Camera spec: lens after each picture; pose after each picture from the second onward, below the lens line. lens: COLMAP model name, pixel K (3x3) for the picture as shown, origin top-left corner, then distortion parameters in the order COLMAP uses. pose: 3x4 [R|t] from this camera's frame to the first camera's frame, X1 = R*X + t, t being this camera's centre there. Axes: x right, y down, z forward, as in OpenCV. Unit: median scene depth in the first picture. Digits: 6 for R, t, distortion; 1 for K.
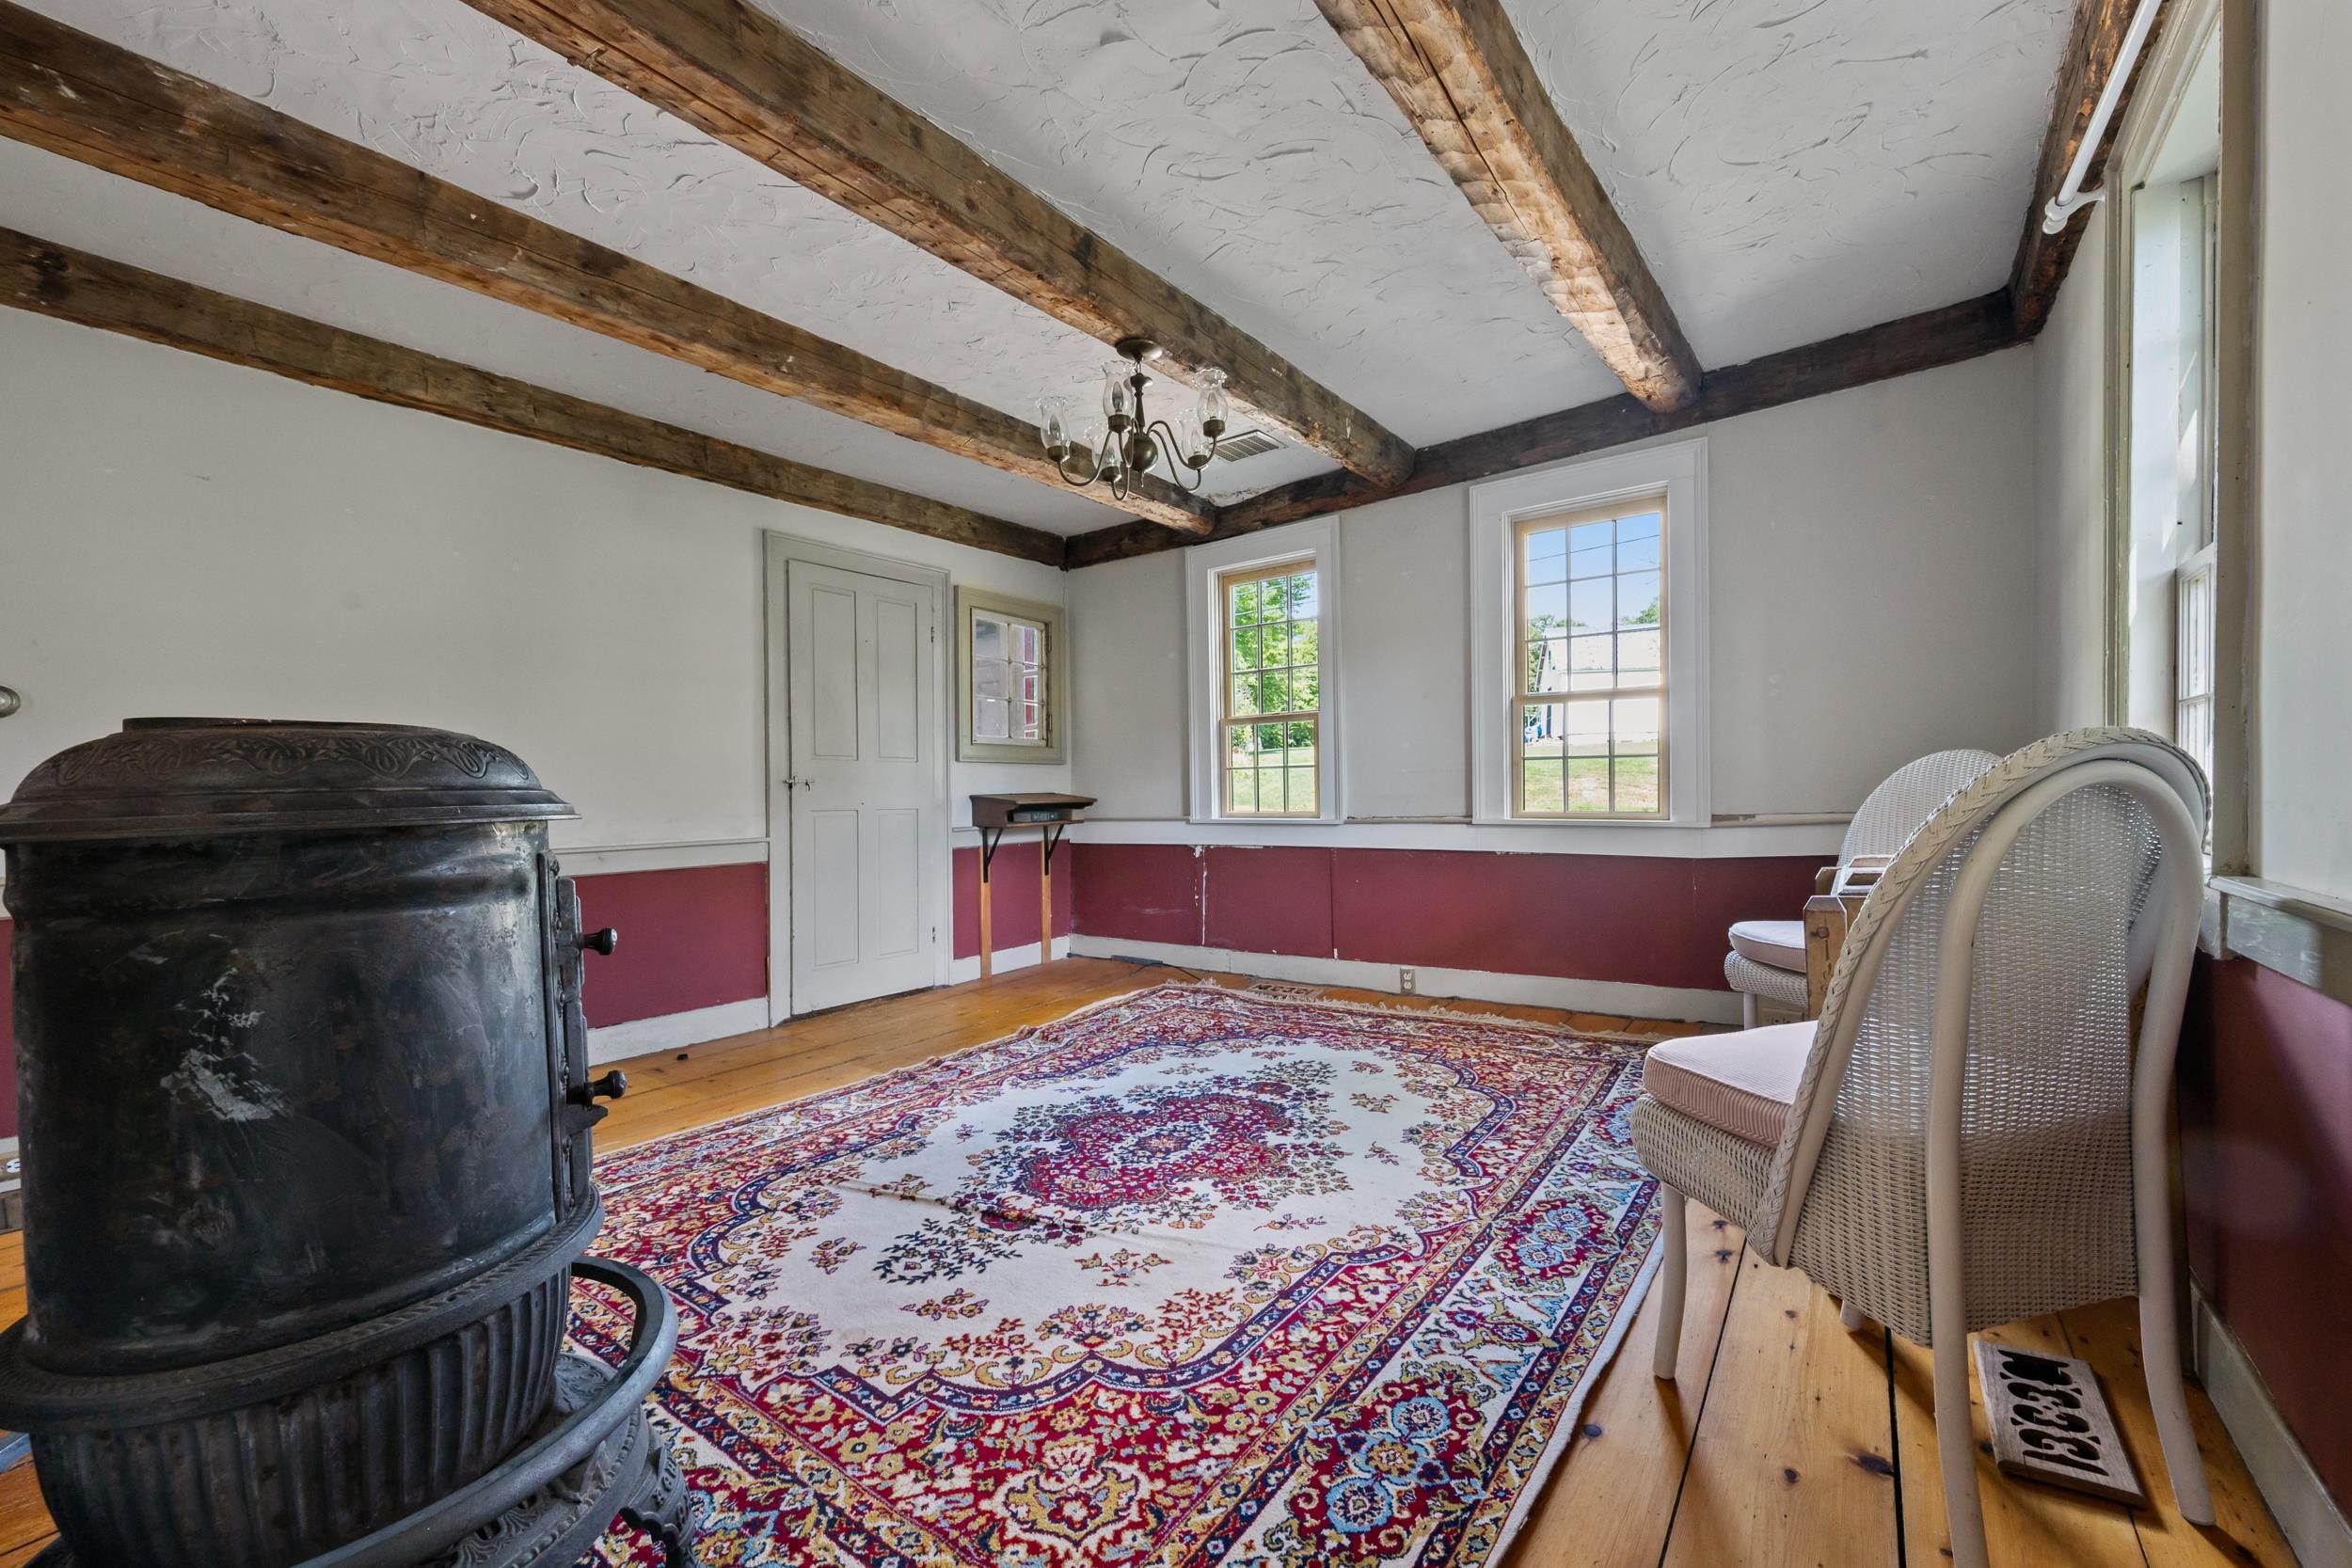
lens RADIAL K [[933.6, 0, 1169.9], [0, 933.6, 800.5], [0, 0, 1]] dist [-0.000264, -0.000393]
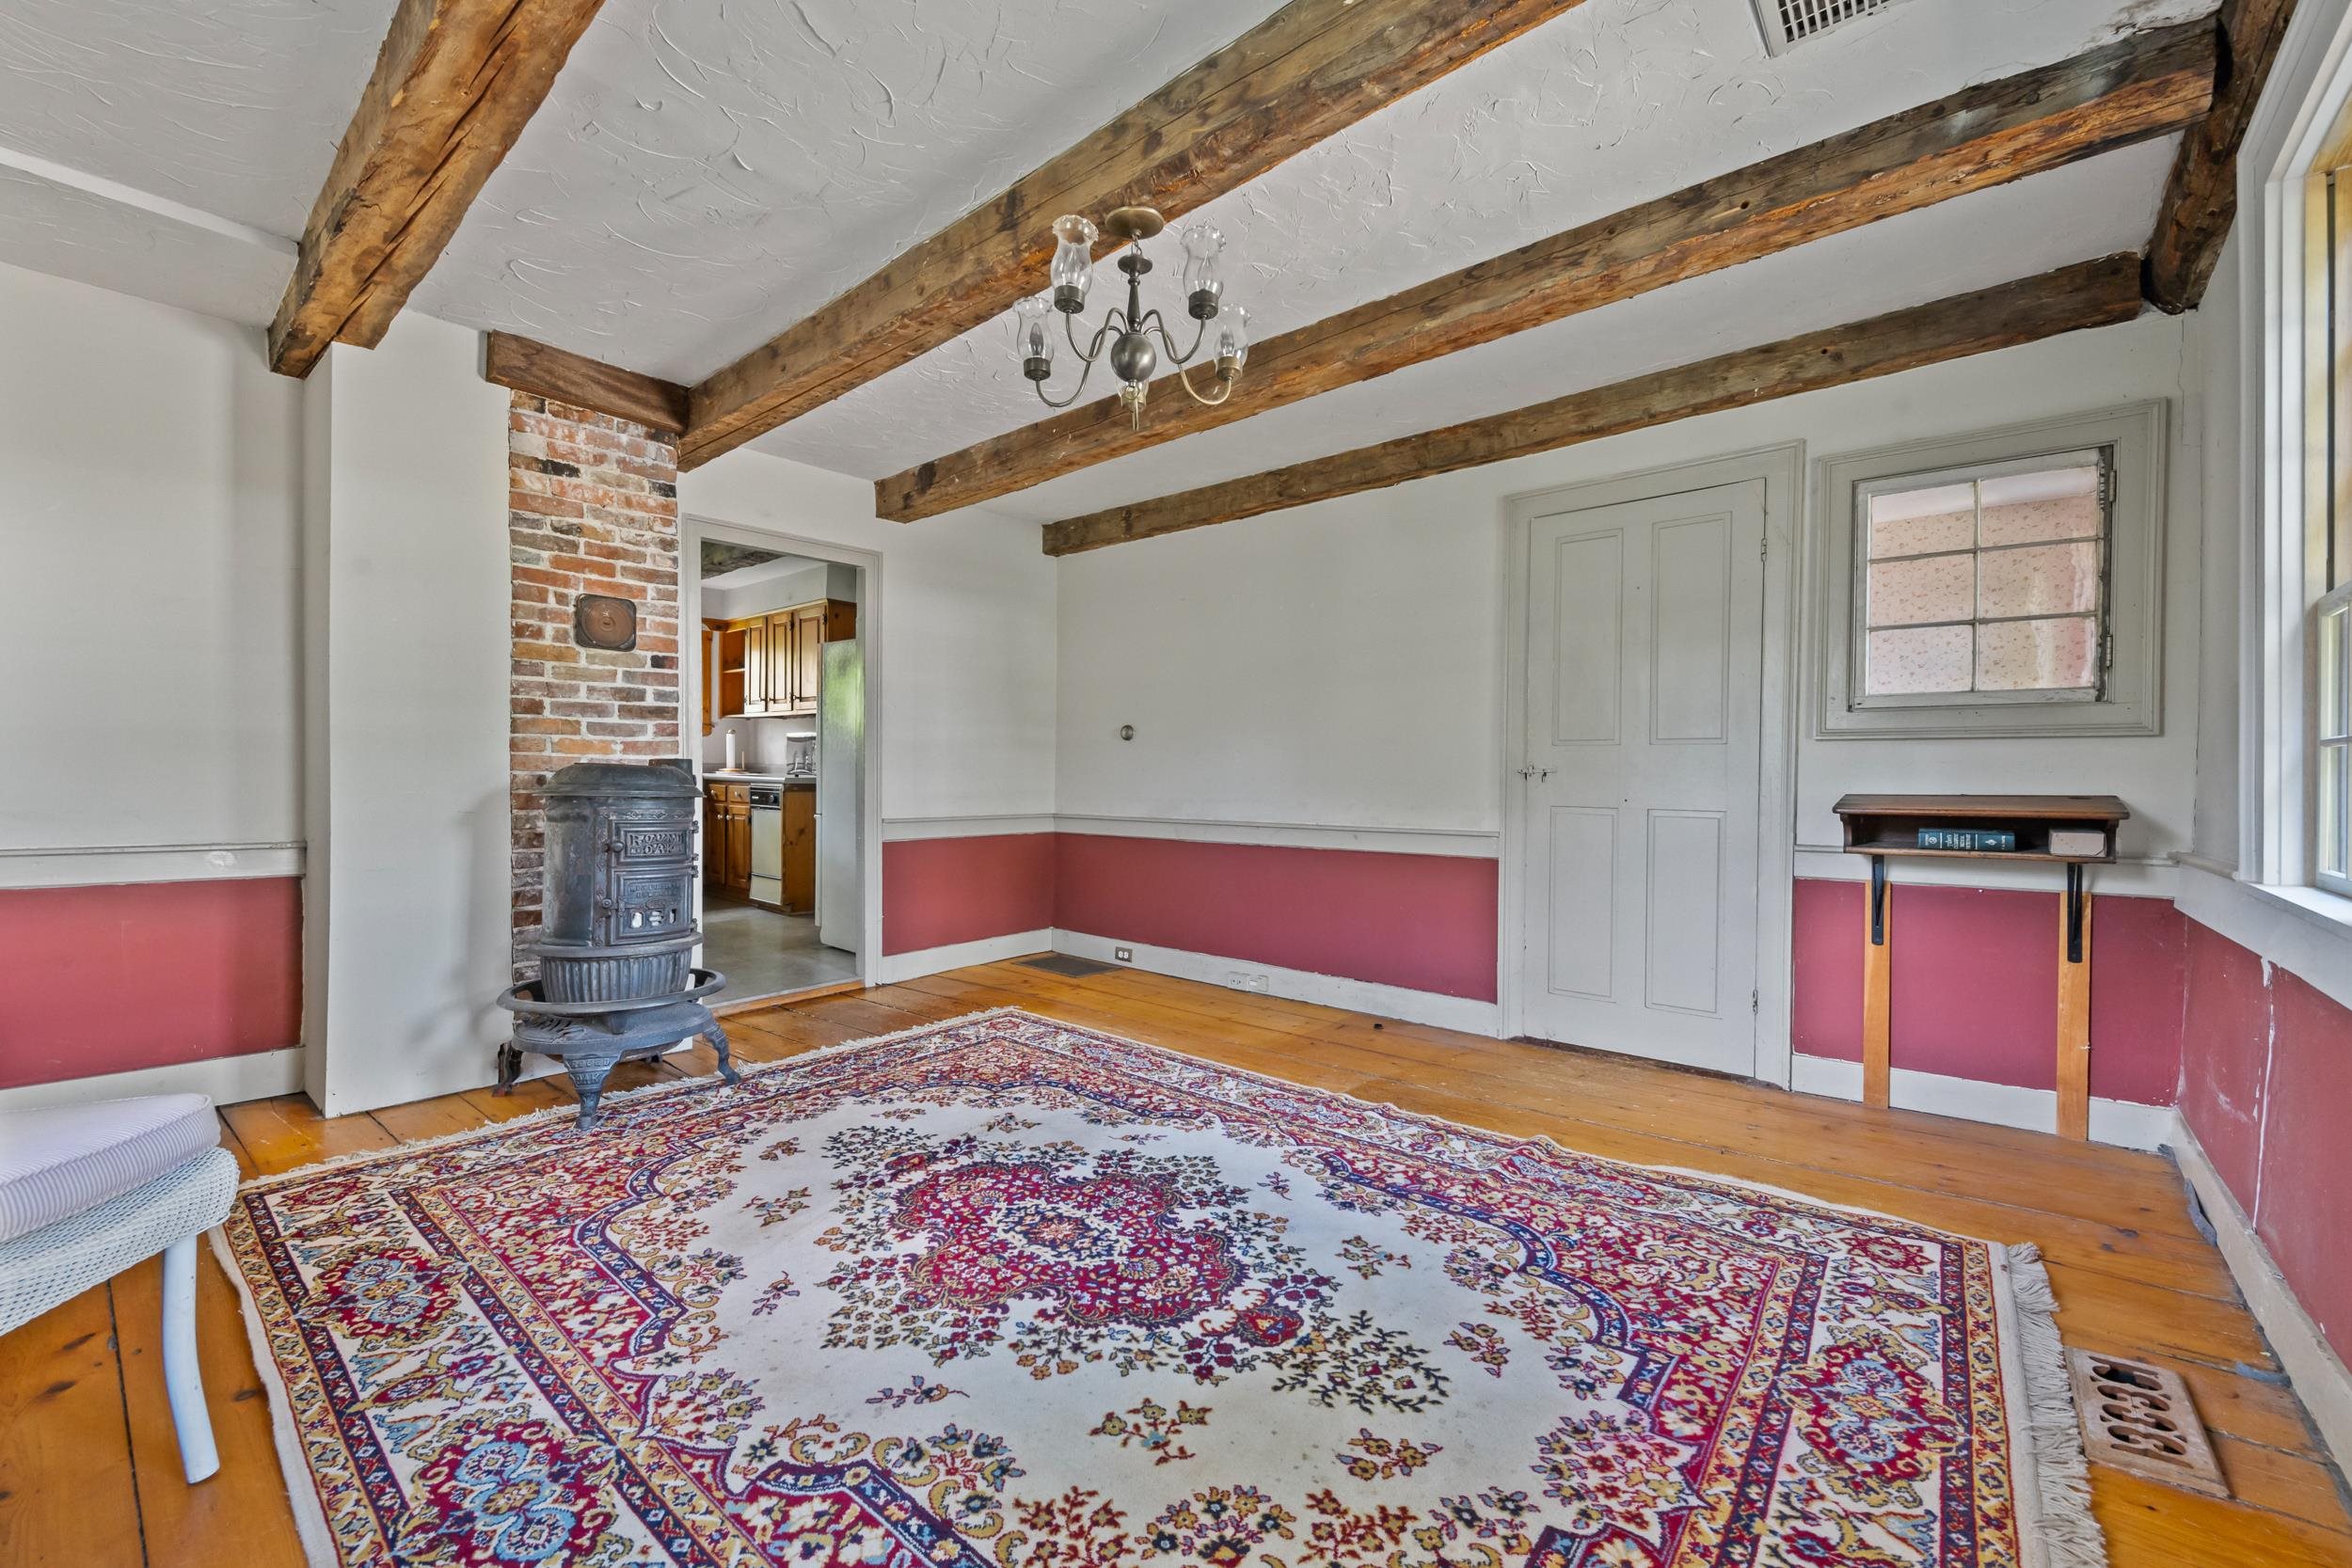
lens RADIAL K [[933.6, 0, 1174.6], [0, 933.6, 779.8], [0, 0, 1]] dist [-0.000264, -0.000393]
pose [[-0.045000, 0.019200, -0.998802, 0.824483], [-0.013004, 0.999719, 0.019804, -0.042782], [0.998902, 0.013880, -0.044738, 1.185107]]
